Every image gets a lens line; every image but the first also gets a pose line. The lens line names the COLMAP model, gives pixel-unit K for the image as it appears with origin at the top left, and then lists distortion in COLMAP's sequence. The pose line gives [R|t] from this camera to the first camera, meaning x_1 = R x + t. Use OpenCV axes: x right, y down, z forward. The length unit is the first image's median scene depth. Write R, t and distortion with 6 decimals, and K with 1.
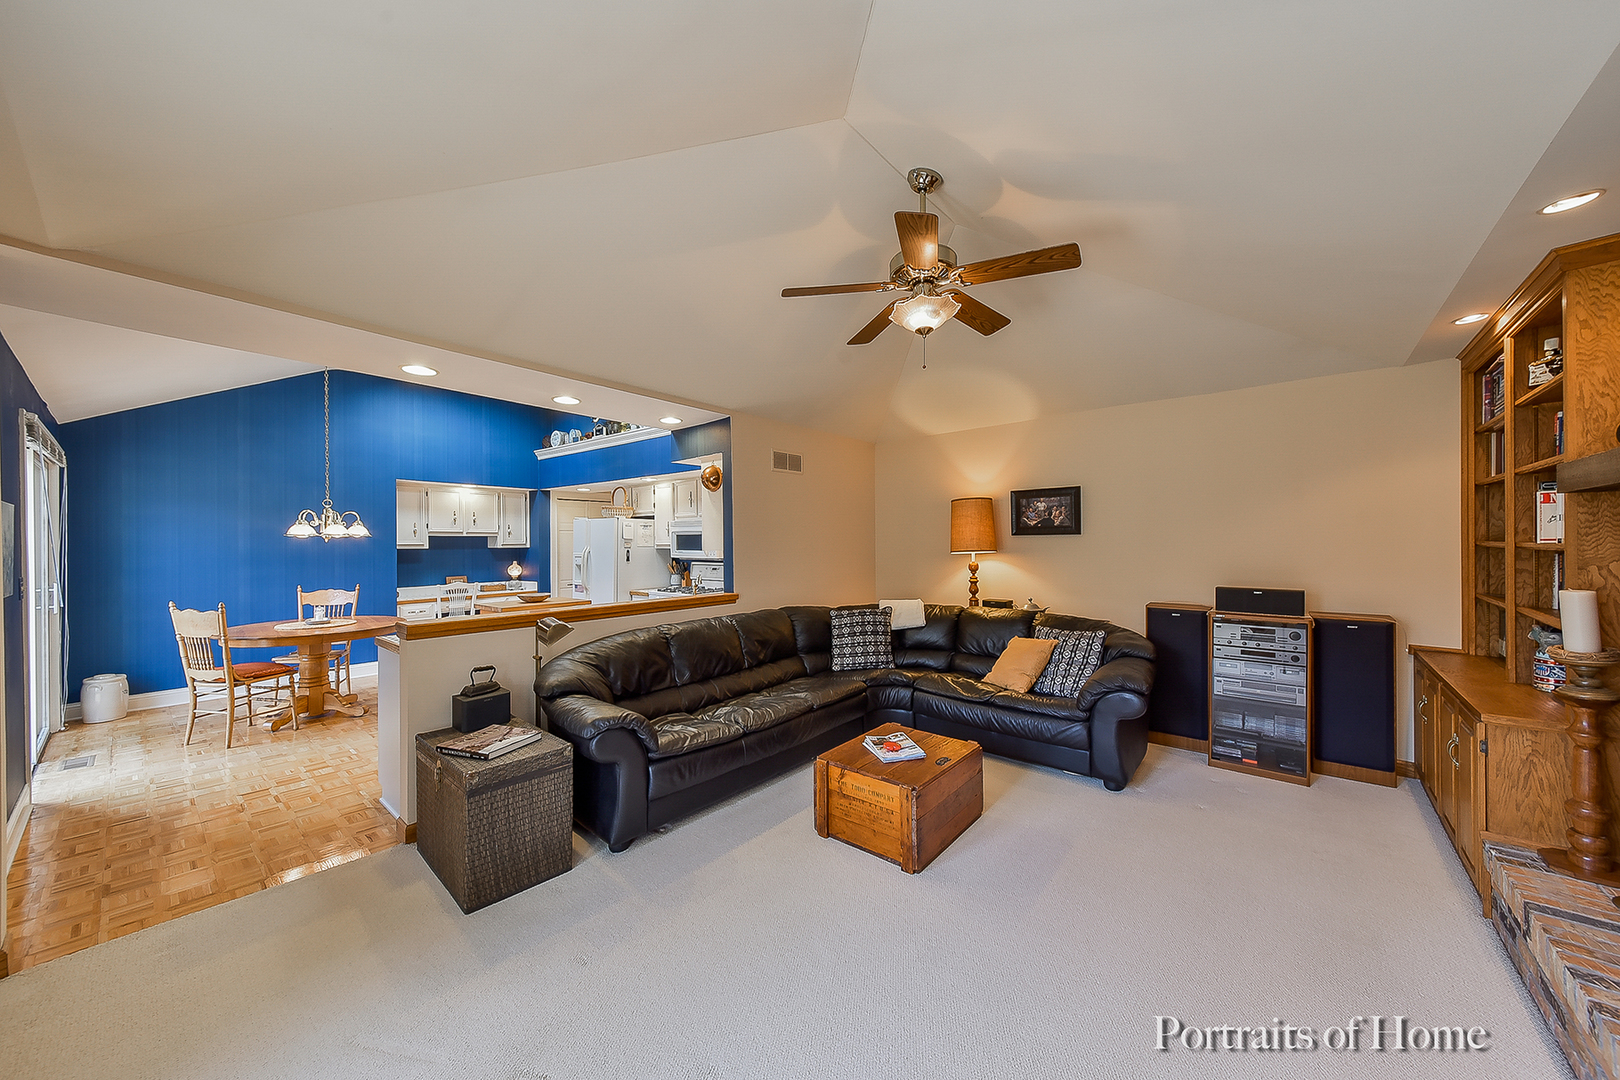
lens RADIAL K [[565.1, 0, 867.6], [0, 565.1, 540.8], [0, 0, 1]] dist [0.001031, -0.004518]
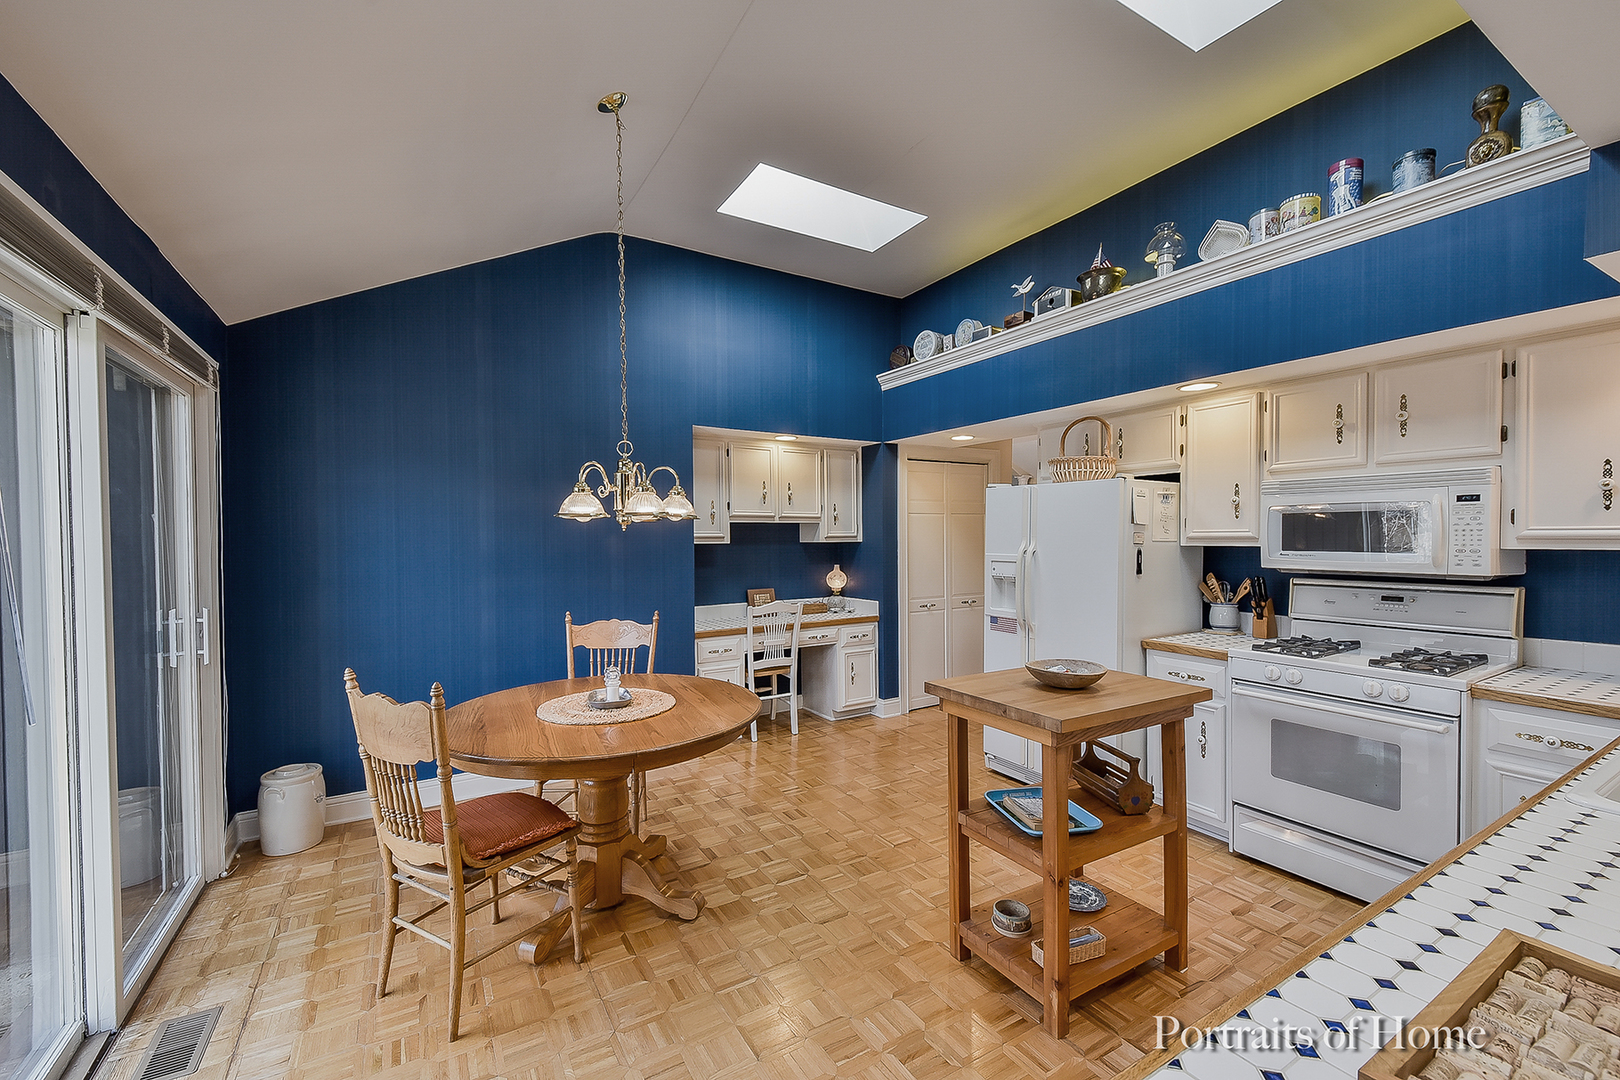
lens RADIAL K [[575.8, 0, 814.1], [0, 575.8, 546.3], [0, 0, 1]] dist [0.035018, -0.019357]
pose [[0.944270, 0.005860, -0.329120, -0.515575], [0.001335, 0.999765, 0.021630, 0.003639], [0.329169, -0.020864, 0.944040, 0.472267]]
